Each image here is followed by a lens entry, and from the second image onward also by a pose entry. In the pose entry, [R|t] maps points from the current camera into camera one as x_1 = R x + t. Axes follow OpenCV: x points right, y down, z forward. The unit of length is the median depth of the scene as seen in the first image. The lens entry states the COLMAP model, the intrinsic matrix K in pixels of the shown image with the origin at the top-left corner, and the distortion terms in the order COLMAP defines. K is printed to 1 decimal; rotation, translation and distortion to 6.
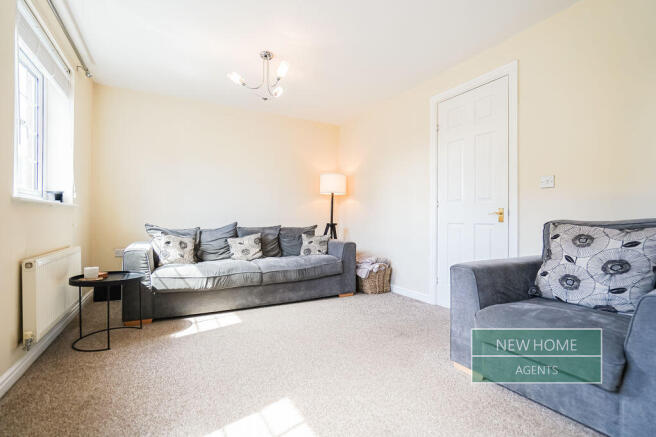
lens RADIAL K [[302.8, 0, 331.0], [0, 302.8, 217.5], [0, 0, 1]] dist [-0.016397, 0.001560]
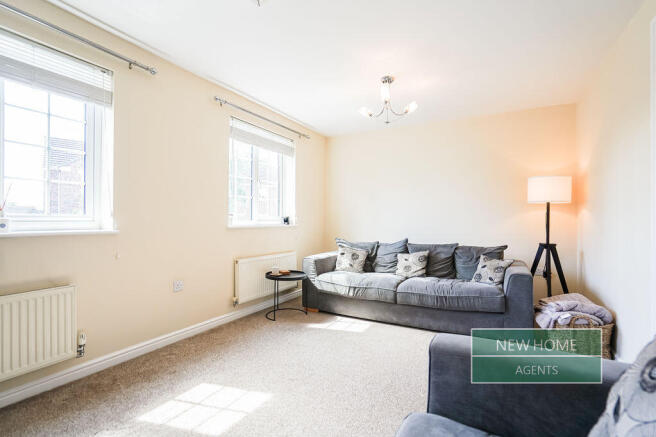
lens RADIAL K [[302.8, 0, 329.9], [0, 302.8, 219.2], [0, 0, 1]] dist [-0.016397, 0.001560]
pose [[0.540893, -0.005440, -0.841074, 0.445113], [0.002803, 0.999985, -0.004665, -0.049816], [0.841087, 0.000166, 0.540900, 0.232110]]
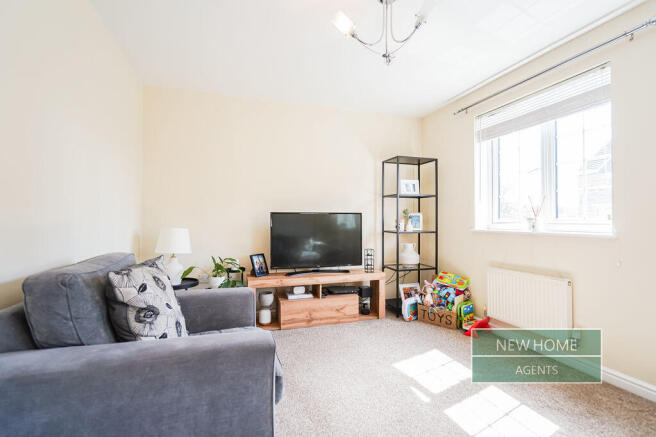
lens RADIAL K [[302.8, 0, 328.3], [0, 302.8, 218.9], [0, 0, 1]] dist [-0.016397, 0.001560]
pose [[-0.985340, -0.001800, 0.170594, -0.090802], [-0.003774, 0.999930, -0.011252, -0.054551], [-0.170562, -0.011731, -0.985277, 1.194161]]
